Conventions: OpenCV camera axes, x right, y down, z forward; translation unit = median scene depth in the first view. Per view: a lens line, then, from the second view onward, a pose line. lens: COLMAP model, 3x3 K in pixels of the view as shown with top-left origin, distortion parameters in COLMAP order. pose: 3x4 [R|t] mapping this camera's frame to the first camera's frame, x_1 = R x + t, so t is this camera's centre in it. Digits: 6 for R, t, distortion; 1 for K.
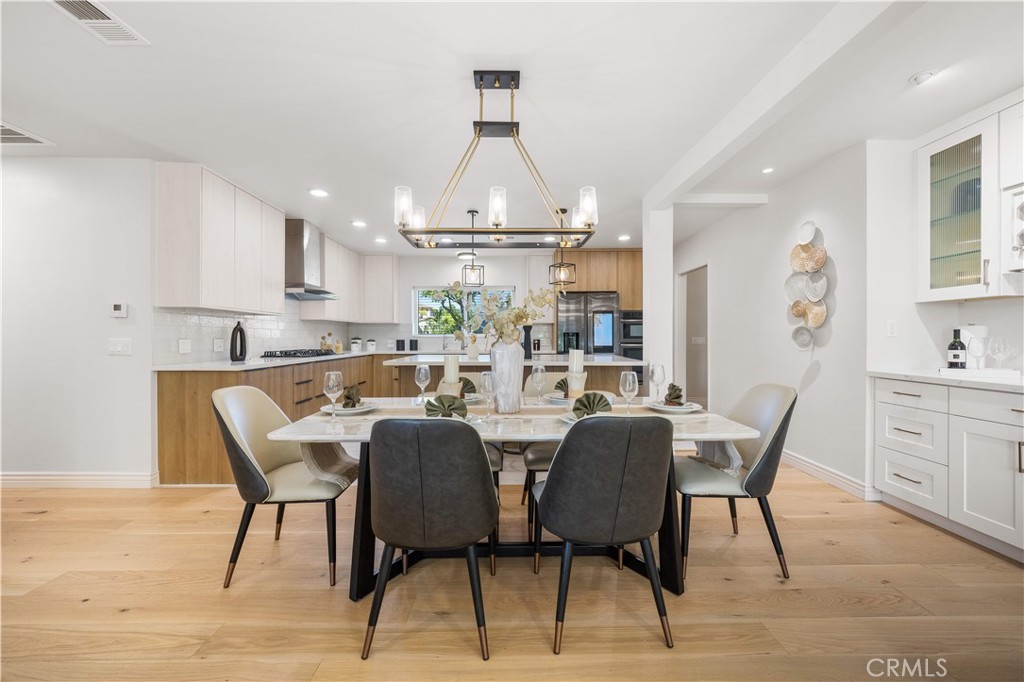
lens RADIAL K [[375.8, 0, 512.0], [0, 375.8, 341.0], [0, 0, 1]] dist [-0.000088, -0.000001]
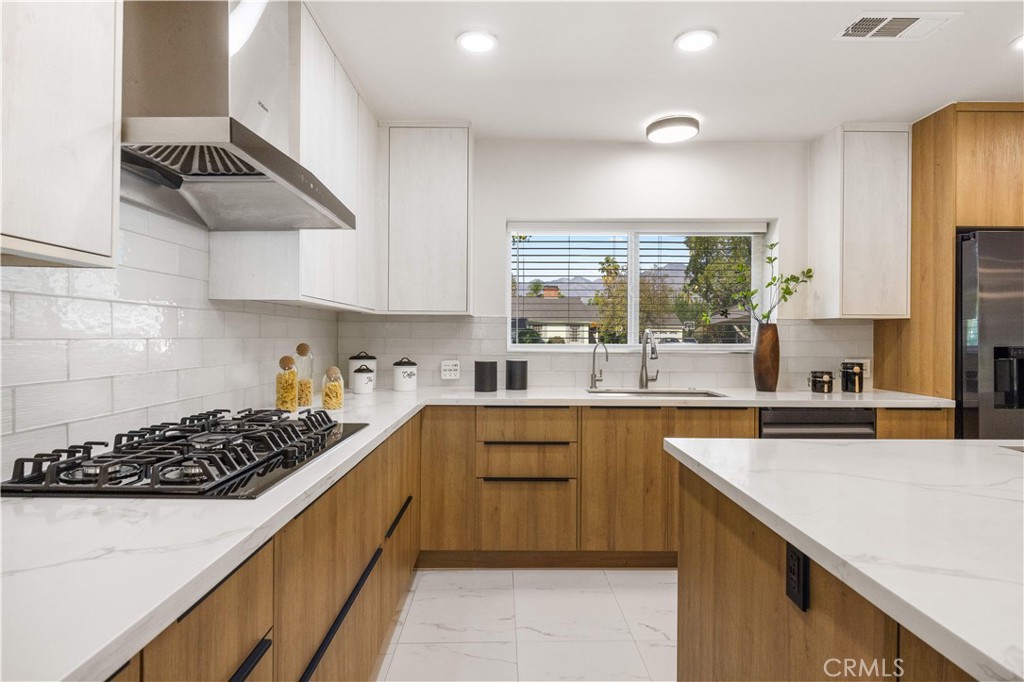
lens RADIAL K [[545.8, 0, 512.7], [0, 545.8, 337.0], [0, 0, 1]] dist [0.004698, 0.002421]
pose [[0.999984, 0.005476, 0.001541, -0.444980], [-0.005463, 0.999947, -0.008733, -0.036331], [-0.001588, 0.008725, 0.999961, 0.776809]]
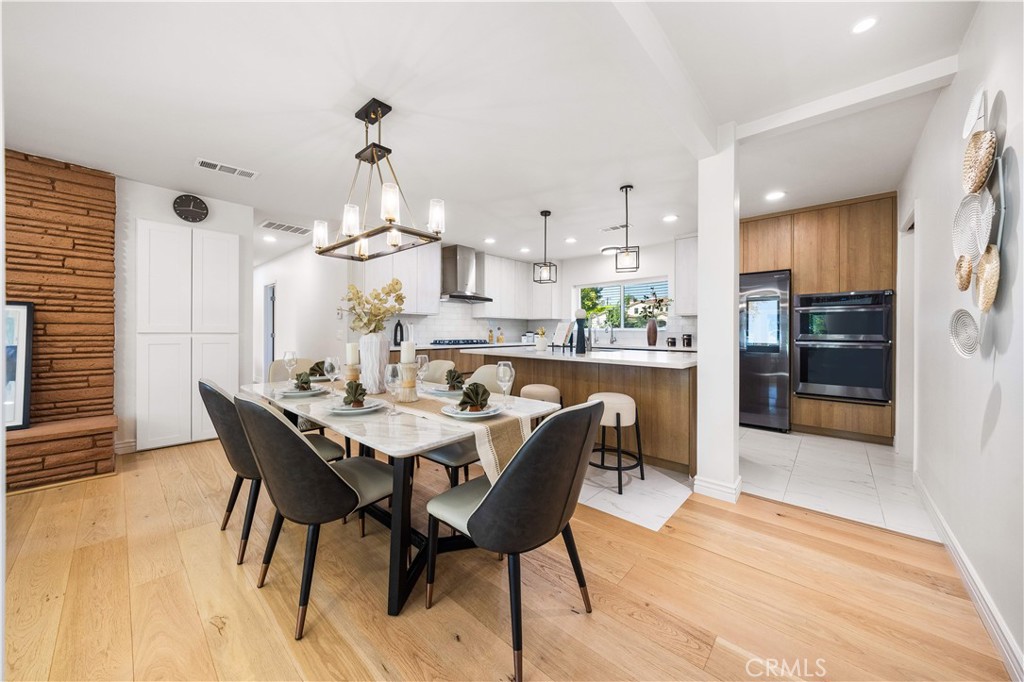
lens RADIAL K [[341.0, 0, 507.9], [0, 341.0, 334.5], [0, 0, 1]] dist [-0.008729, 0.000265]
pose [[0.720742, 0.008975, -0.693145, 0.519084], [-0.011814, 0.999930, 0.000663, 0.002408], [0.693103, 0.007711, 0.720798, 0.246981]]
